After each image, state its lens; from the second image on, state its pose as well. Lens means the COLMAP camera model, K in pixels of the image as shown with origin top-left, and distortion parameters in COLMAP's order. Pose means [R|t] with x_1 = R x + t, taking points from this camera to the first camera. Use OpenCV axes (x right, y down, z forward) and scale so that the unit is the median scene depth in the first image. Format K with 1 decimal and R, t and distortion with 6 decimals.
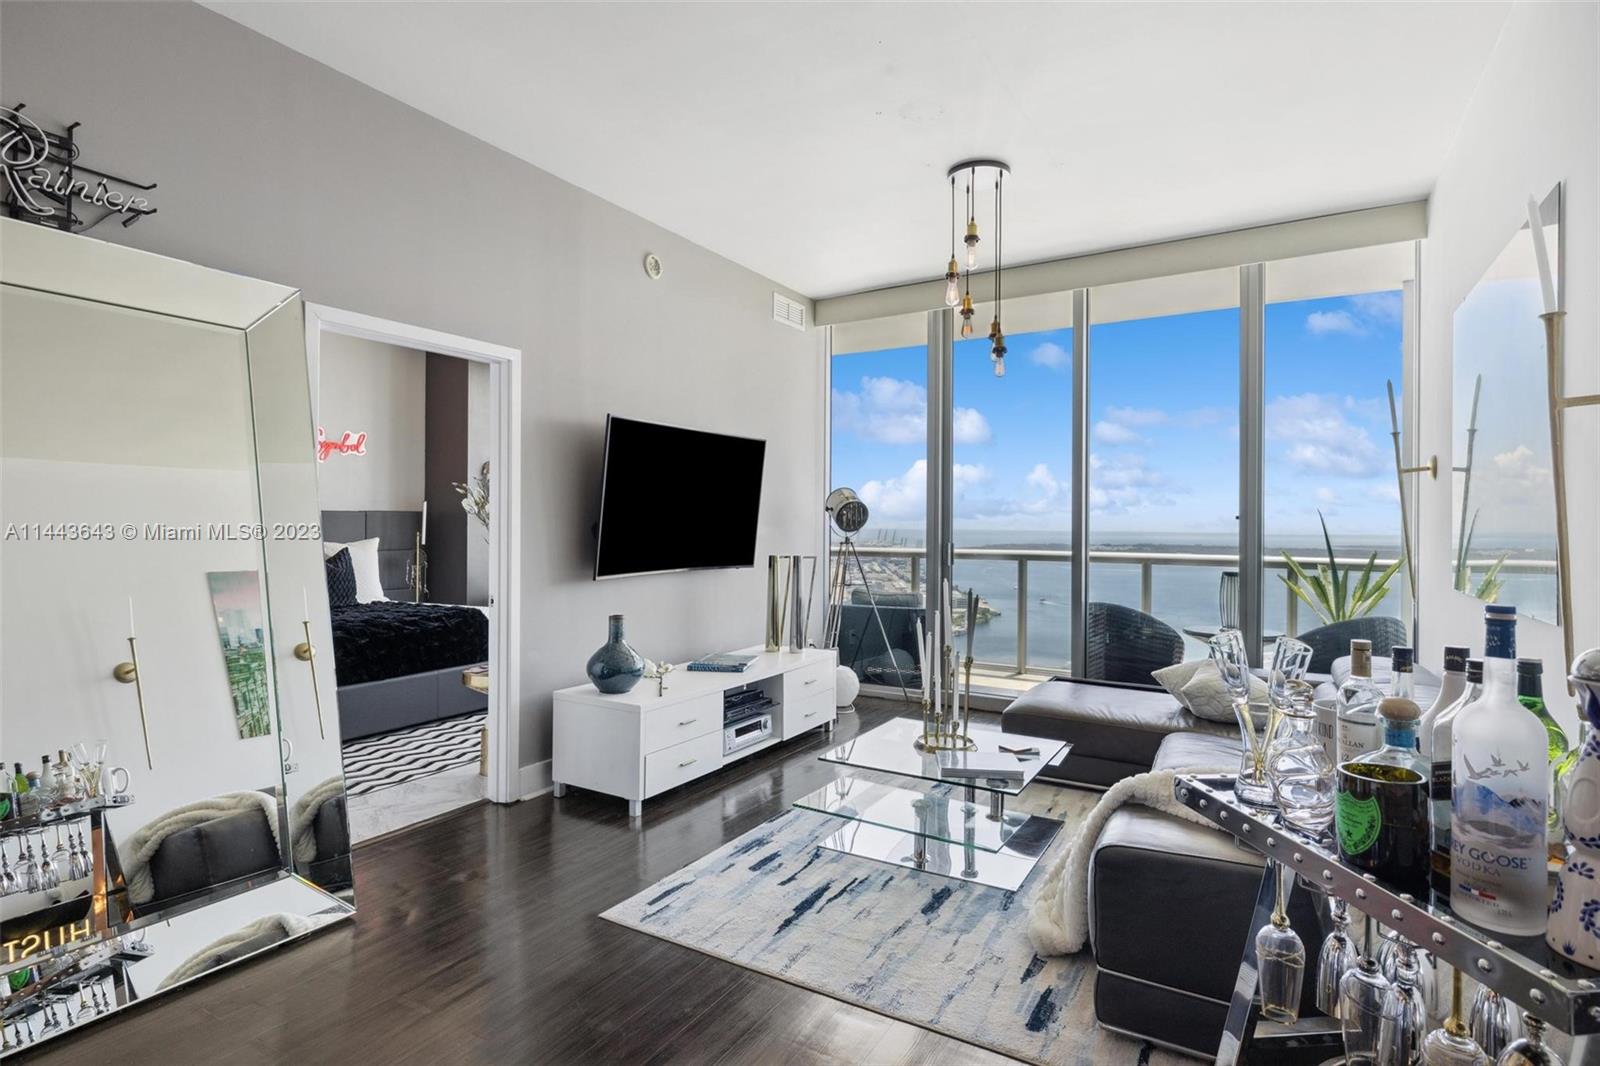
lens RADIAL K [[827.3, 0, 790.3], [0, 827.3, 528.8], [0, 0, 1]] dist [0.000639, -0.002717]
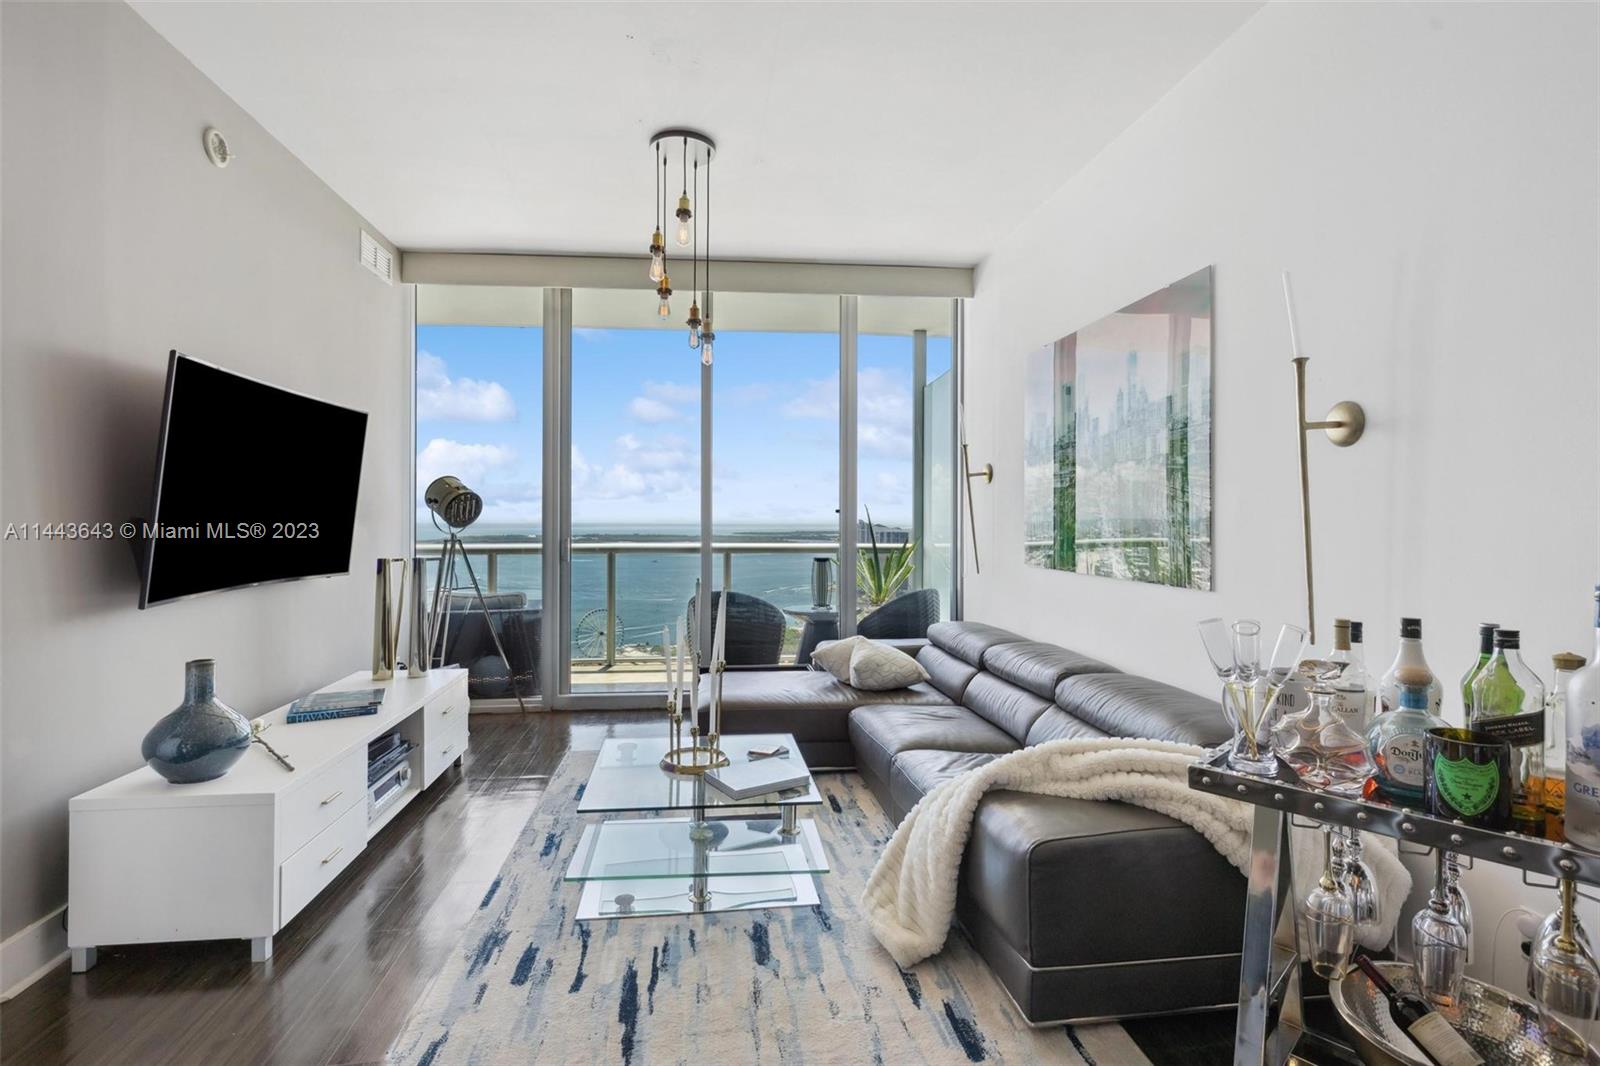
lens RADIAL K [[767.4, 0, 802.4], [0, 767.4, 517.6], [0, 0, 1]] dist [-0.003865, 0.001679]
pose [[0.787711, -0.004589, 0.616028, -0.198976], [0.006897, 0.999975, -0.001369, -0.003634], [-0.616006, 0.005327, 0.787723, 0.220716]]
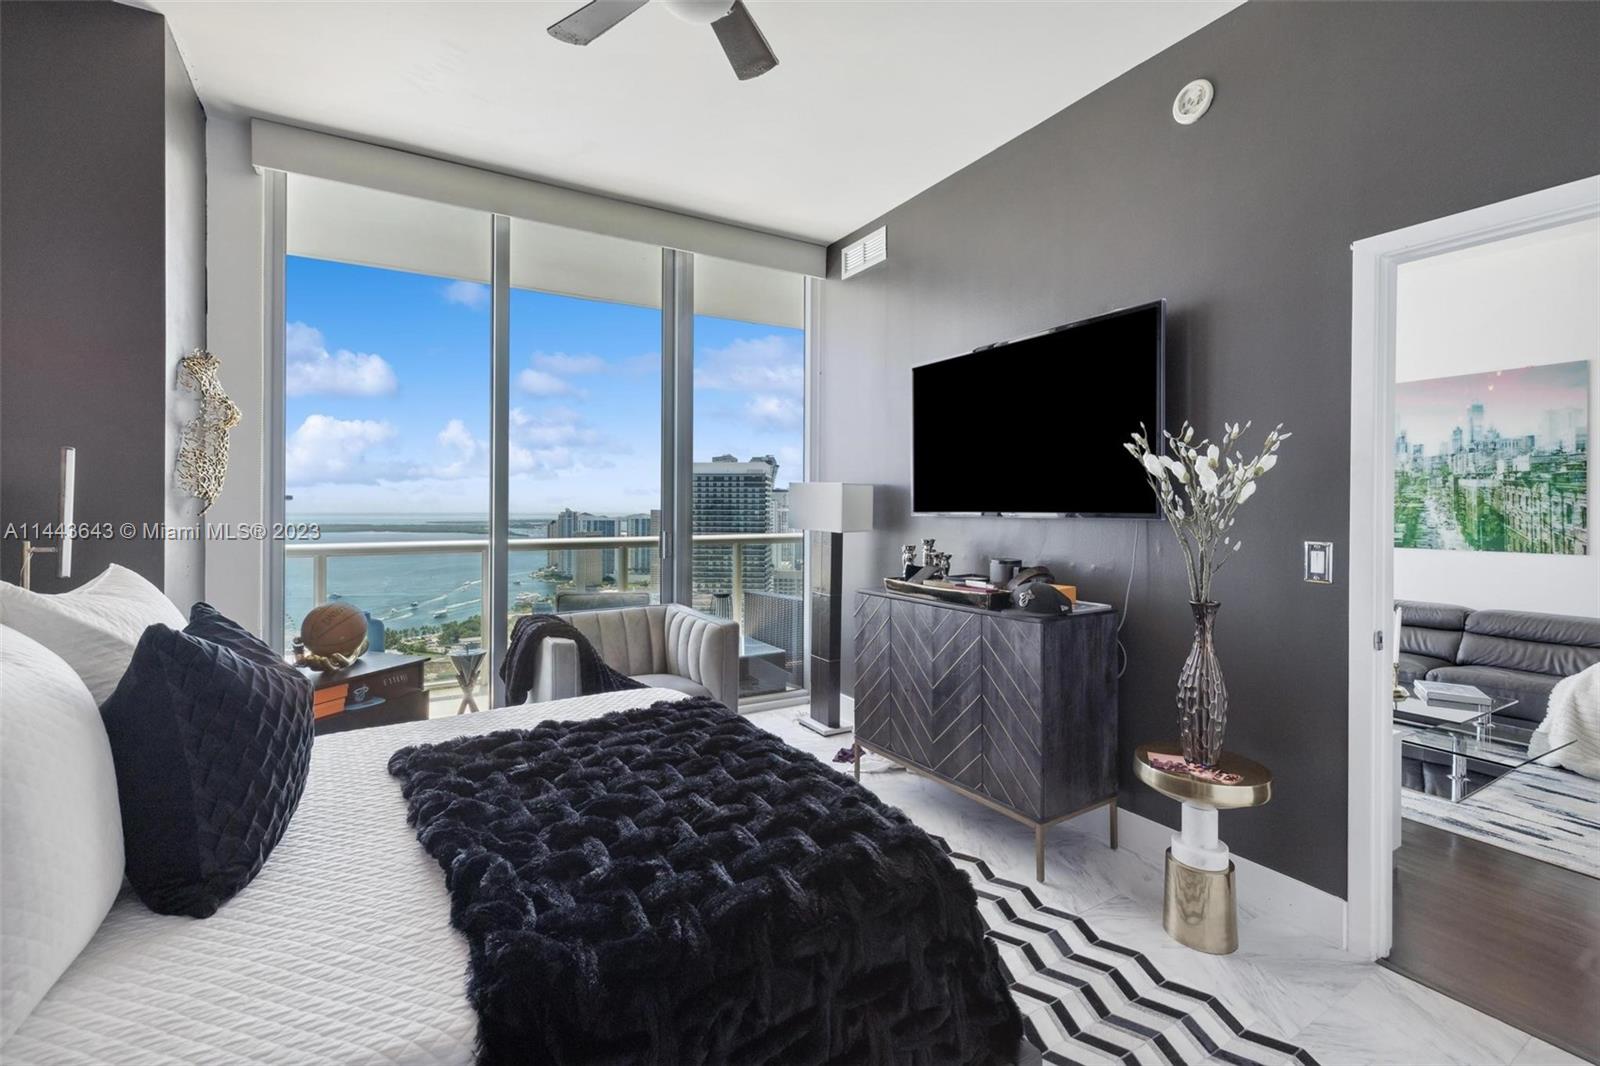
lens RADIAL K [[688.1, 0, 829.7], [0, 688.1, 512.5], [0, 0, 1]] dist [0.003692, -0.001049]
pose [[0.449168, -0.011495, 0.893373, -0.907564], [0.005453, 0.999934, 0.010125, -0.016107], [-0.893431, 0.000324, 0.449201, 1.063804]]
